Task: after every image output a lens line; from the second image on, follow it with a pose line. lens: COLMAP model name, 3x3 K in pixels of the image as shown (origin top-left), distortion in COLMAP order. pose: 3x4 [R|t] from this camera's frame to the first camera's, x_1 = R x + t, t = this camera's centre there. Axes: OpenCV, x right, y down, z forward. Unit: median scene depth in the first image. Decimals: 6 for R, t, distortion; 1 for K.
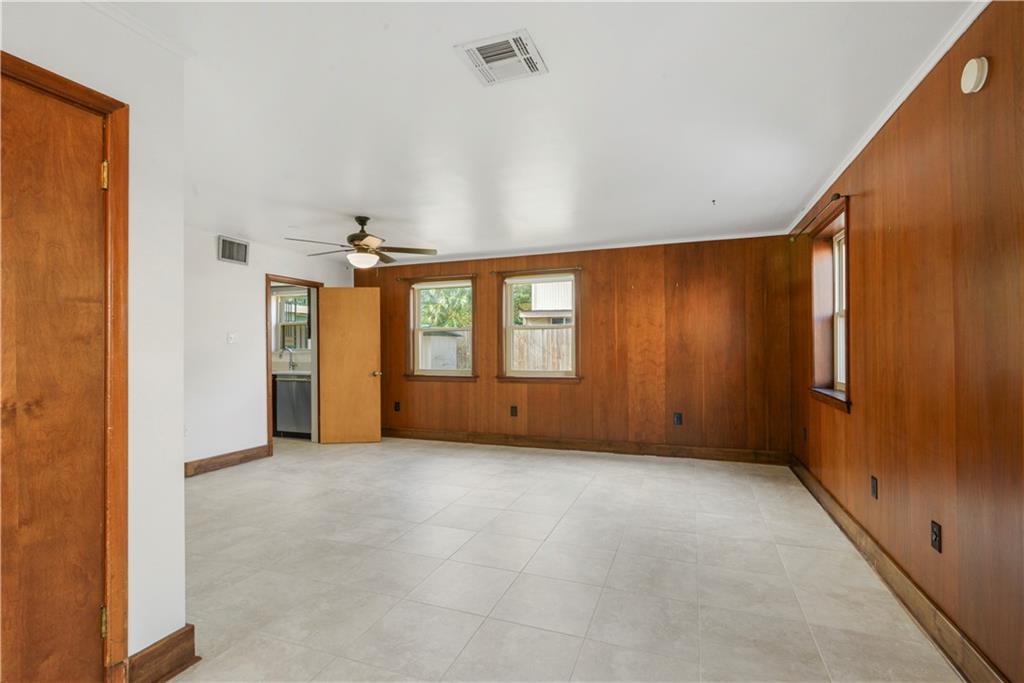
lens RADIAL K [[473.9, 0, 504.5], [0, 473.9, 345.6], [0, 0, 1]] dist [-0.000532, 0.000539]
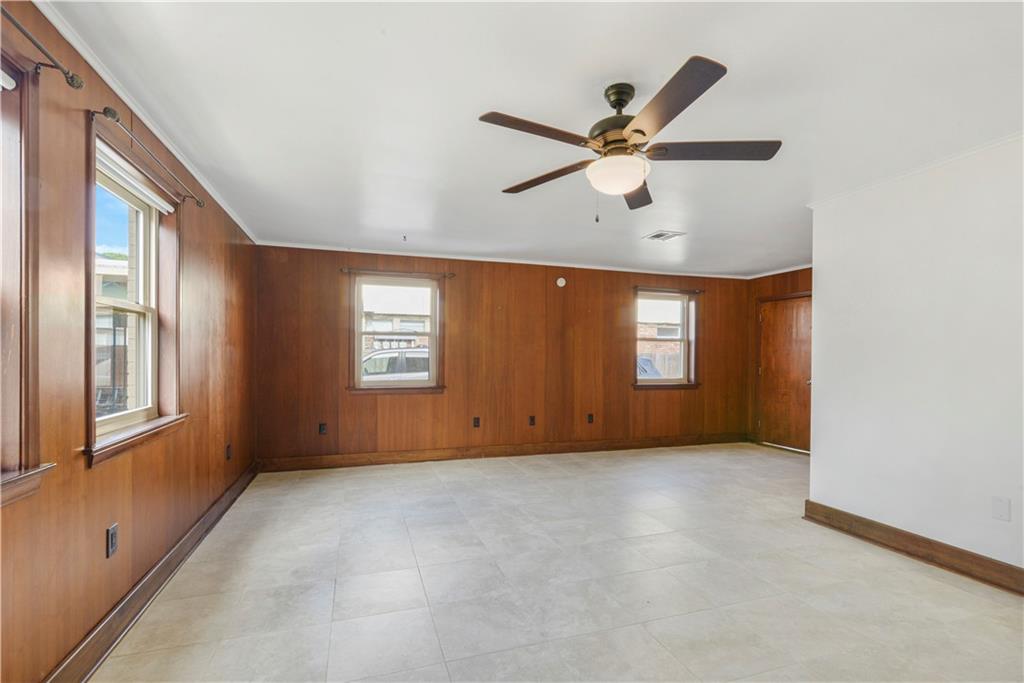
lens RADIAL K [[473.9, 0, 512.2], [0, 473.9, 356.8], [0, 0, 1]] dist [-0.000532, 0.000539]
pose [[-0.640976, 0.003395, 0.767553, -0.625739], [-0.001268, 0.999984, -0.005482, 0.007232], [-0.767560, -0.004487, -0.640962, 1.439138]]
